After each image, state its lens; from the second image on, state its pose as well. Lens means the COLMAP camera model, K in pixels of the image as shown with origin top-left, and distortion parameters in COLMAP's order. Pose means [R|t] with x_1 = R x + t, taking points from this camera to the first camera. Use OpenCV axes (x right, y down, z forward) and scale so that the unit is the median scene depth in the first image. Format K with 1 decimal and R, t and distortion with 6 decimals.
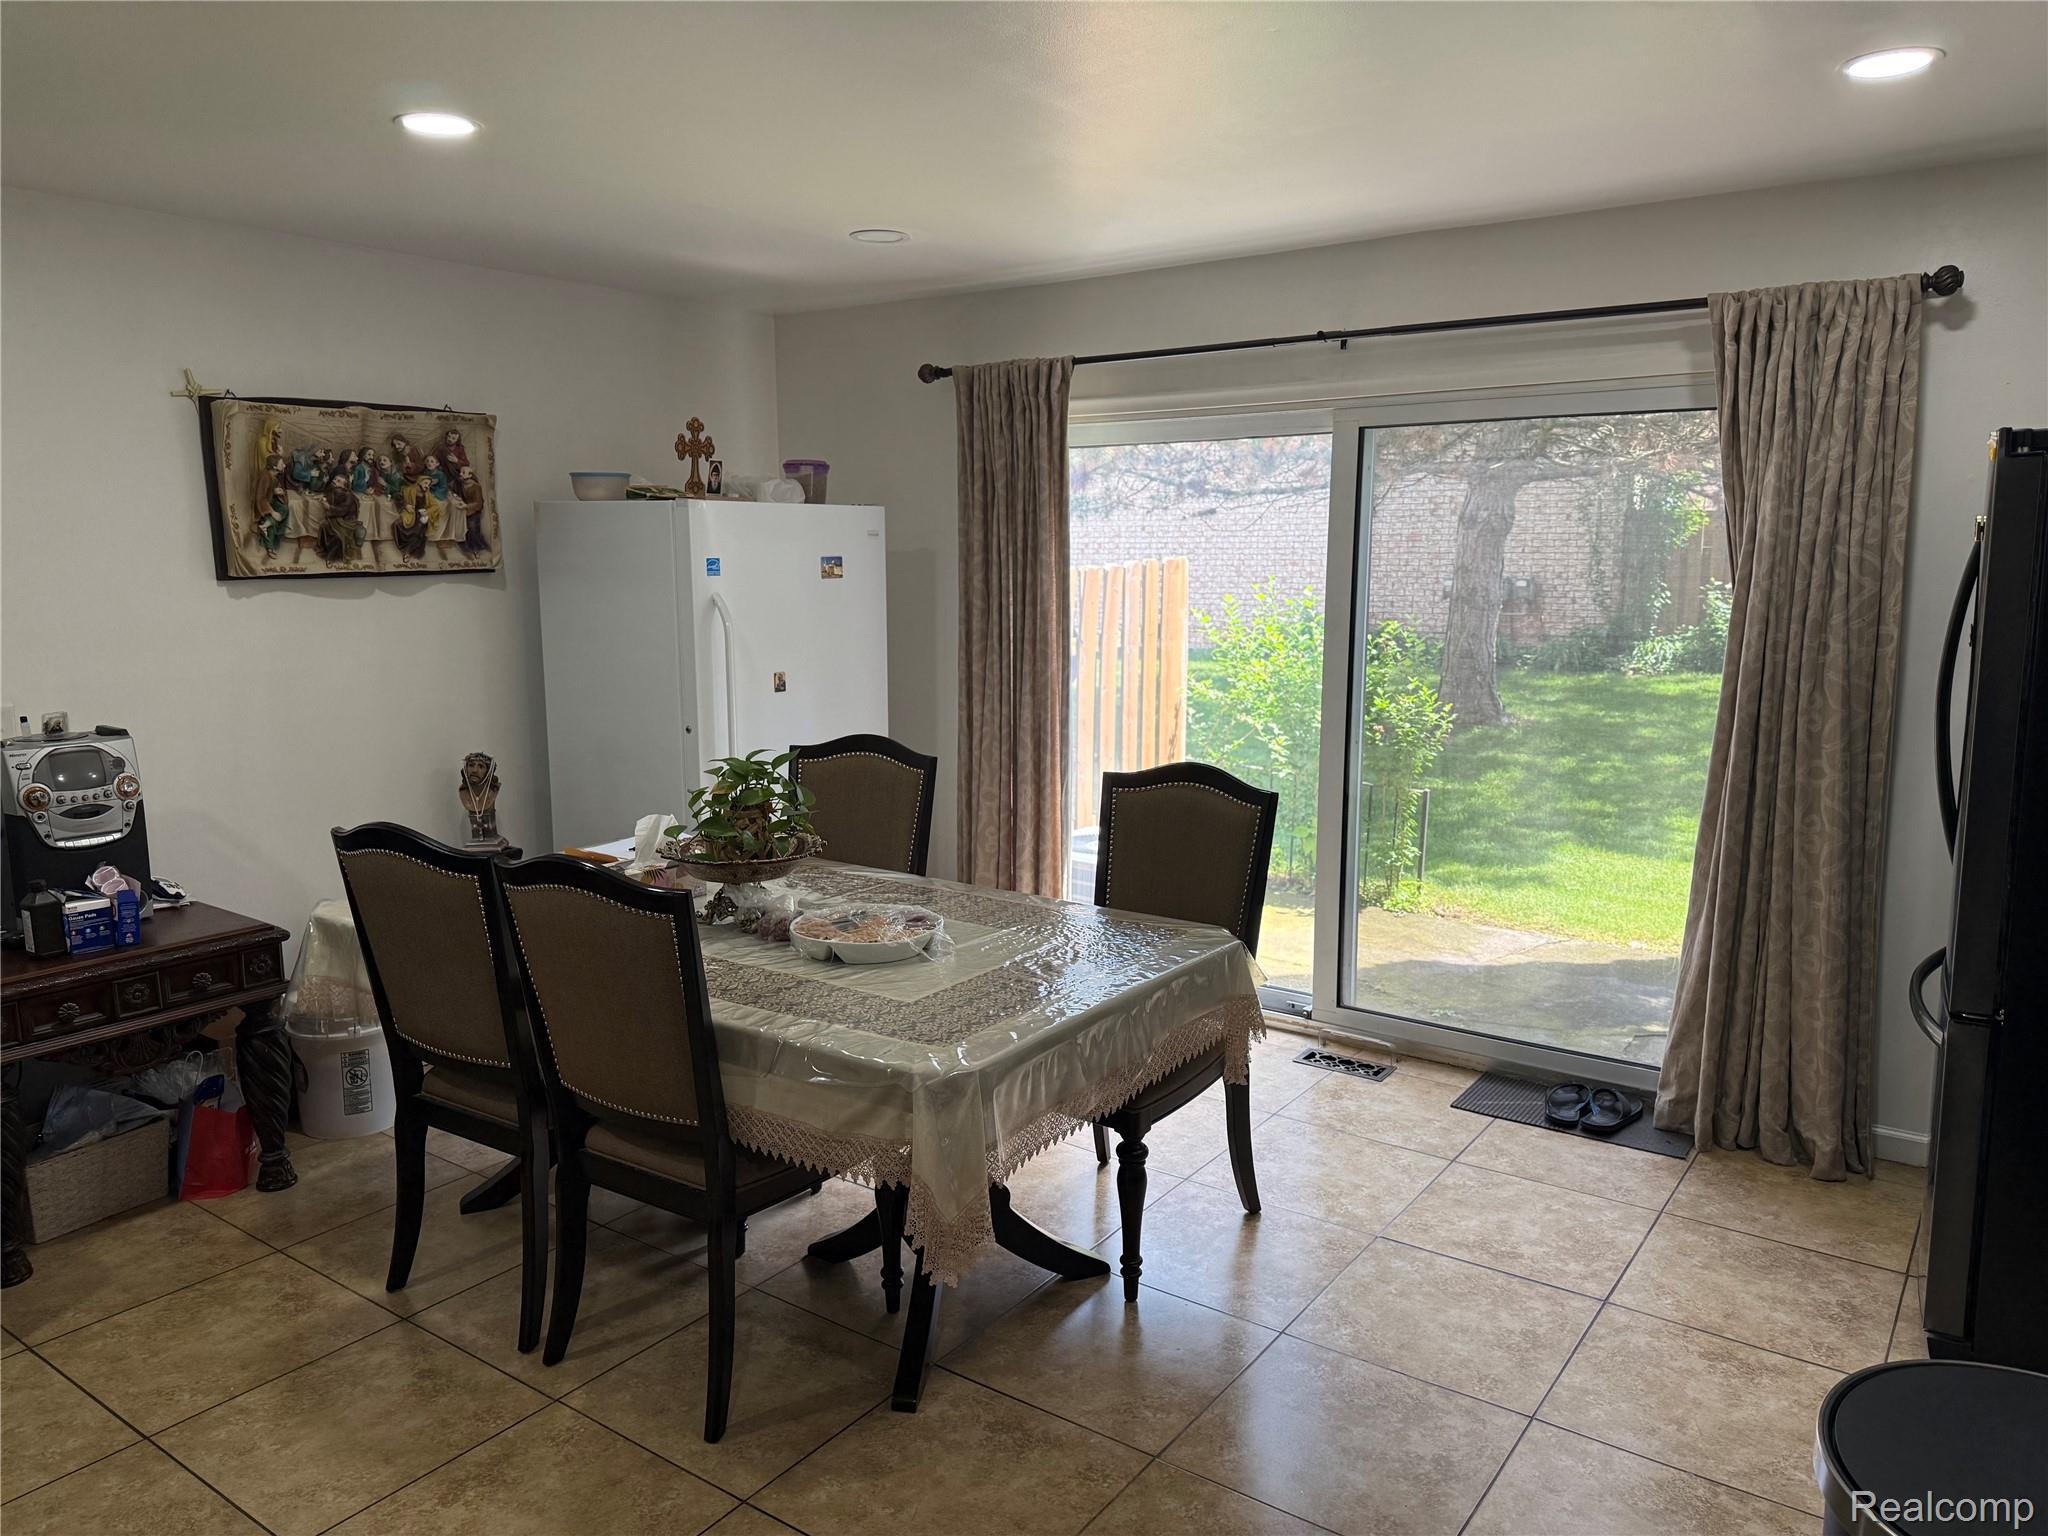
lens RADIAL K [[1454.1, 0, 1016.8], [0, 1454.1, 782.5], [0, 0, 1]] dist [0.136582, -0.213294]
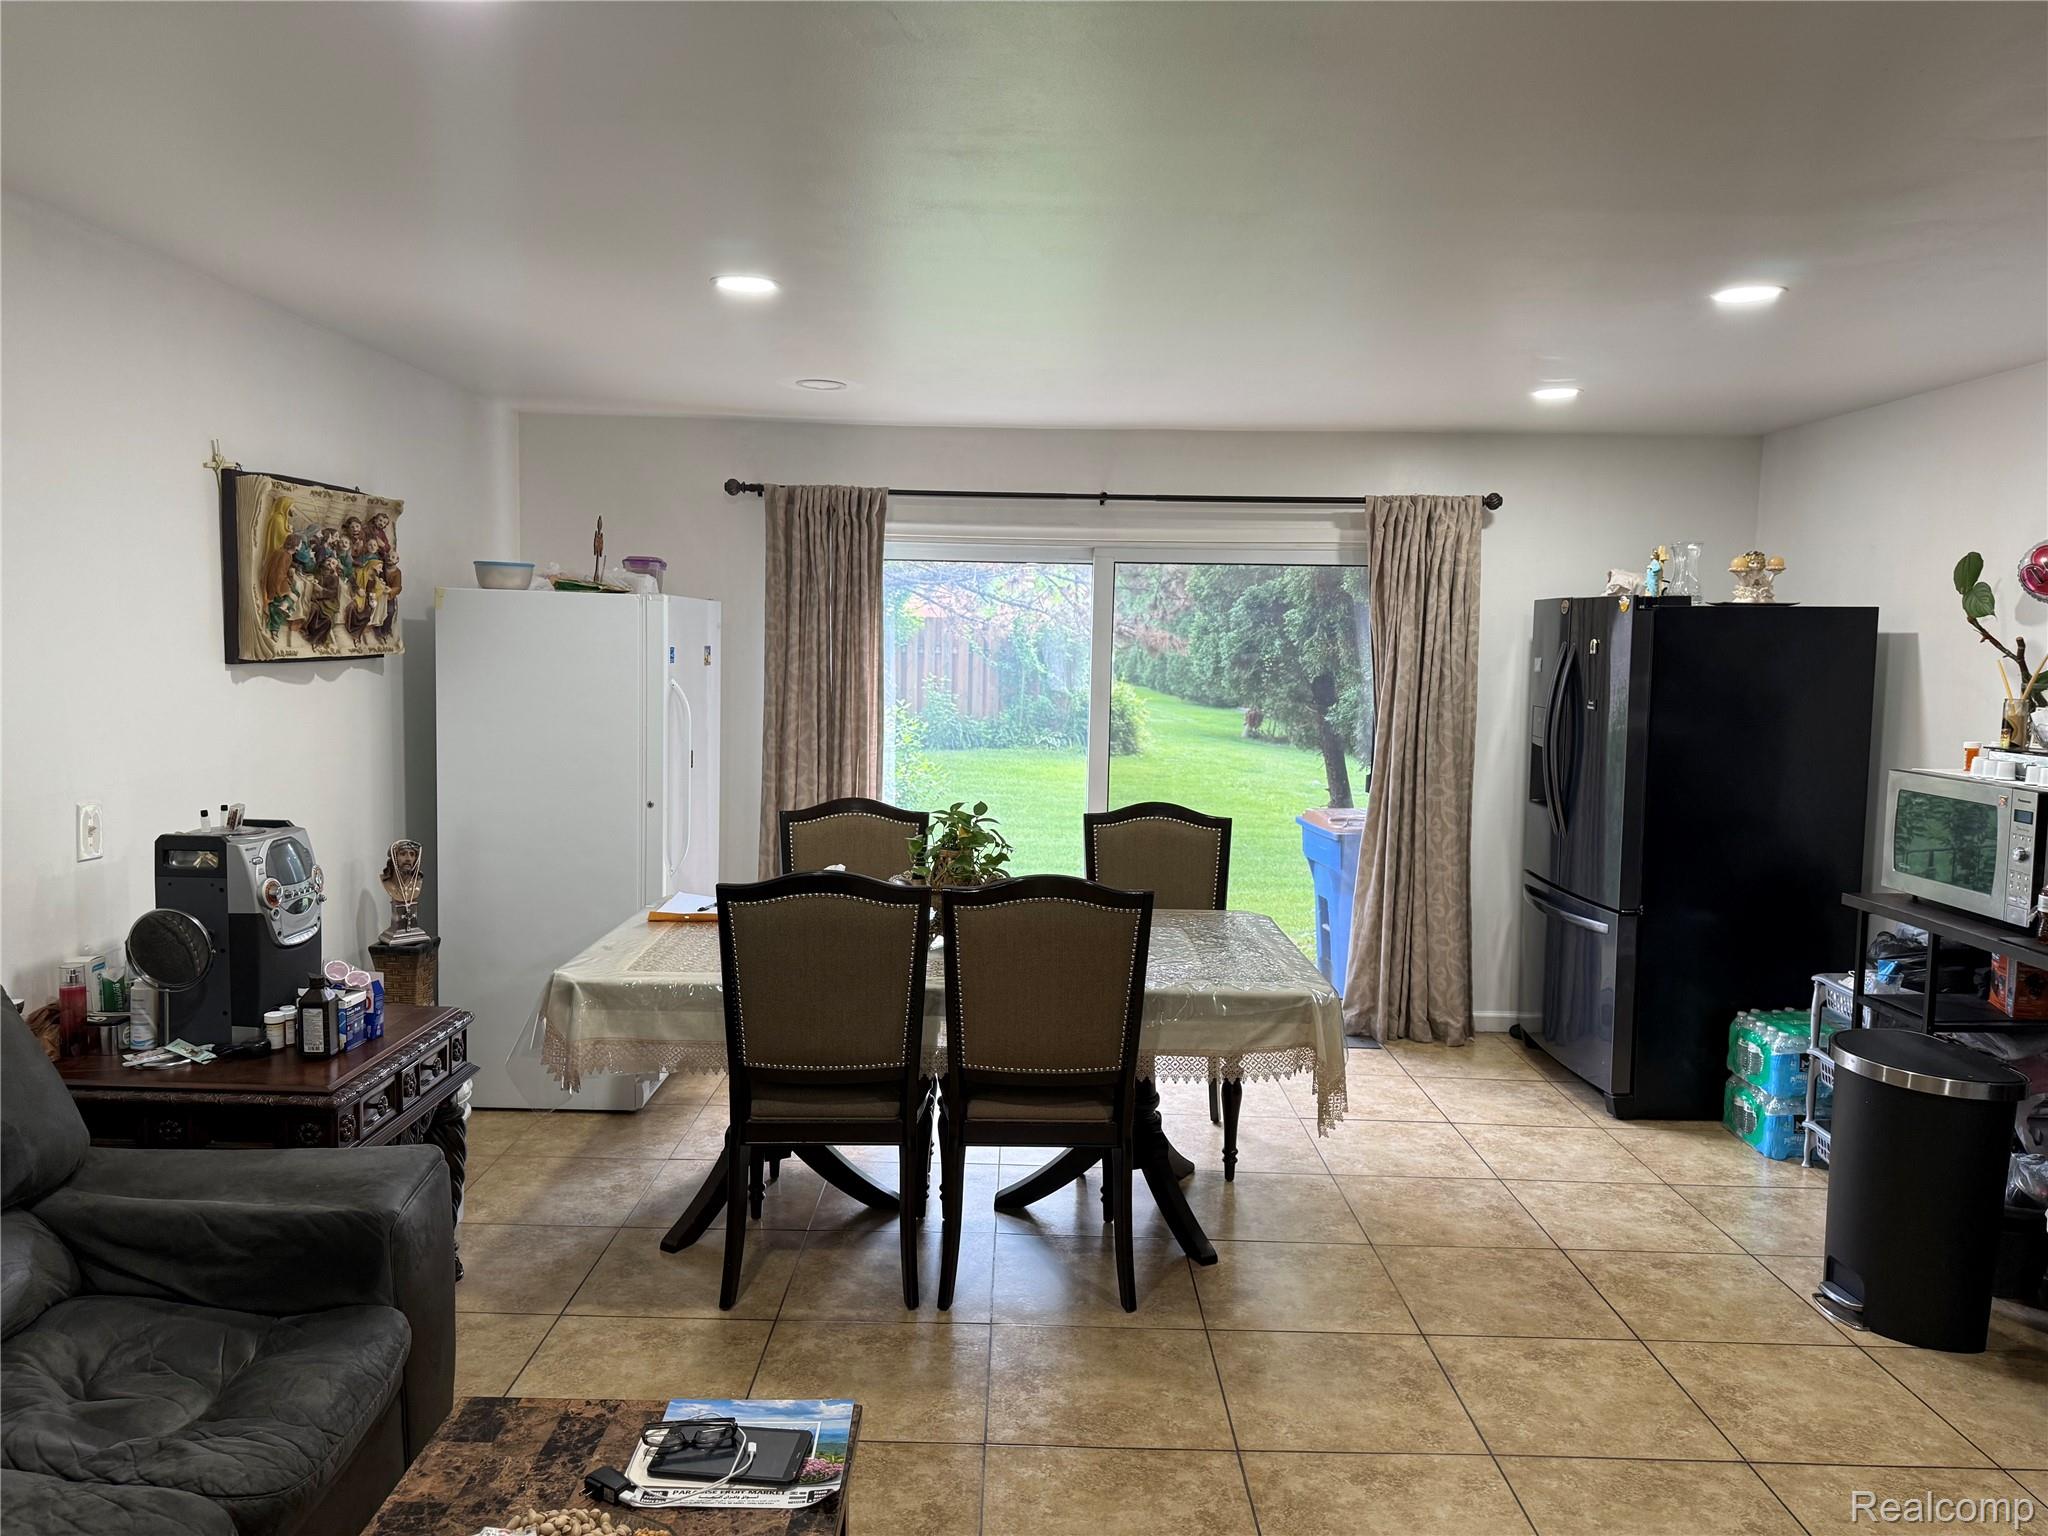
lens RADIAL K [[1454.1, 0, 1016.8], [0, 1454.1, 782.5], [0, 0, 1]] dist [0.136582, -0.213294]
pose [[0.811509, -0.037239, 0.583153, -0.673042], [0.072839, 0.996630, -0.037719, 0.008443], [-0.579783, 0.073085, 0.811486, -0.033467]]
